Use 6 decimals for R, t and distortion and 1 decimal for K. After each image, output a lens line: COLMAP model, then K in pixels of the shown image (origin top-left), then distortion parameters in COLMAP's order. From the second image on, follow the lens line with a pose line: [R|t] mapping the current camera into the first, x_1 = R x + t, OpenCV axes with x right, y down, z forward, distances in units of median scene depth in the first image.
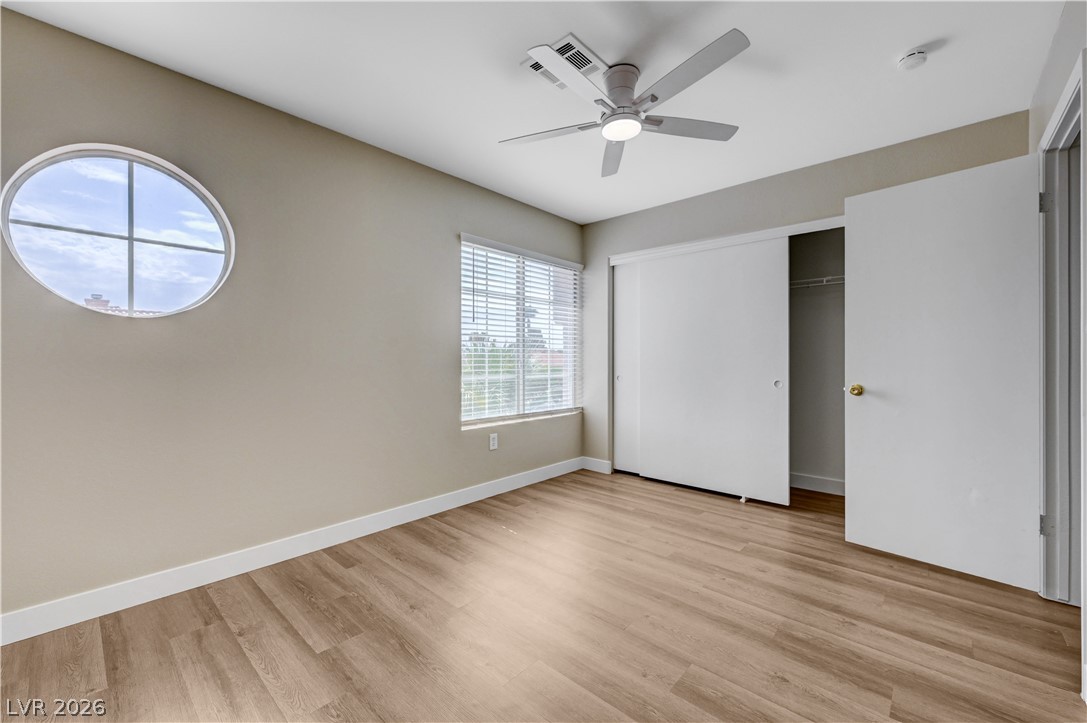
lens RADIAL K [[434.5, 0, 541.4], [0, 434.5, 359.1], [0, 0, 1]] dist [-0.001837, -0.001573]
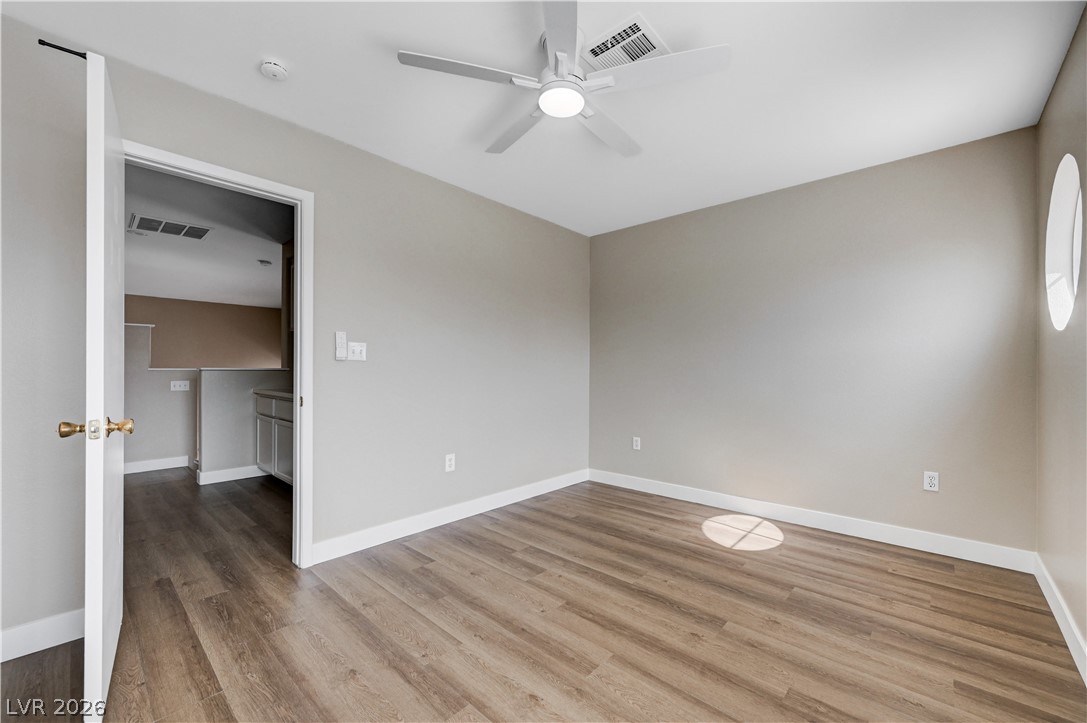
lens RADIAL K [[434.5, 0, 551.5], [0, 434.5, 369.4], [0, 0, 1]] dist [-0.001837, -0.001573]
pose [[-0.999799, -0.002396, -0.019919, 0.150709], [-0.002416, 0.999997, 0.000995, -0.002743], [0.019916, 0.001043, -0.999801, 1.270139]]
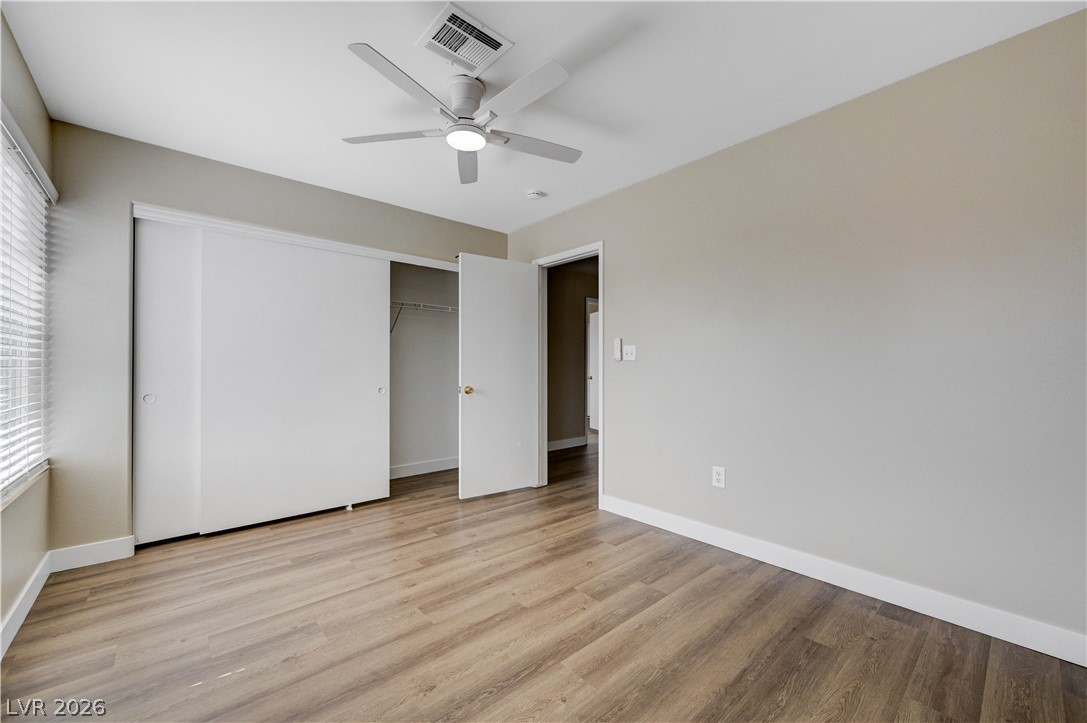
lens RADIAL K [[434.5, 0, 549.8], [0, 434.5, 365.9], [0, 0, 1]] dist [-0.001837, -0.001573]
pose [[0.093476, 0.002553, 0.995618, -0.544180], [-0.001032, 0.999996, -0.002467, -0.003239], [-0.995621, -0.000797, 0.093478, 0.490353]]
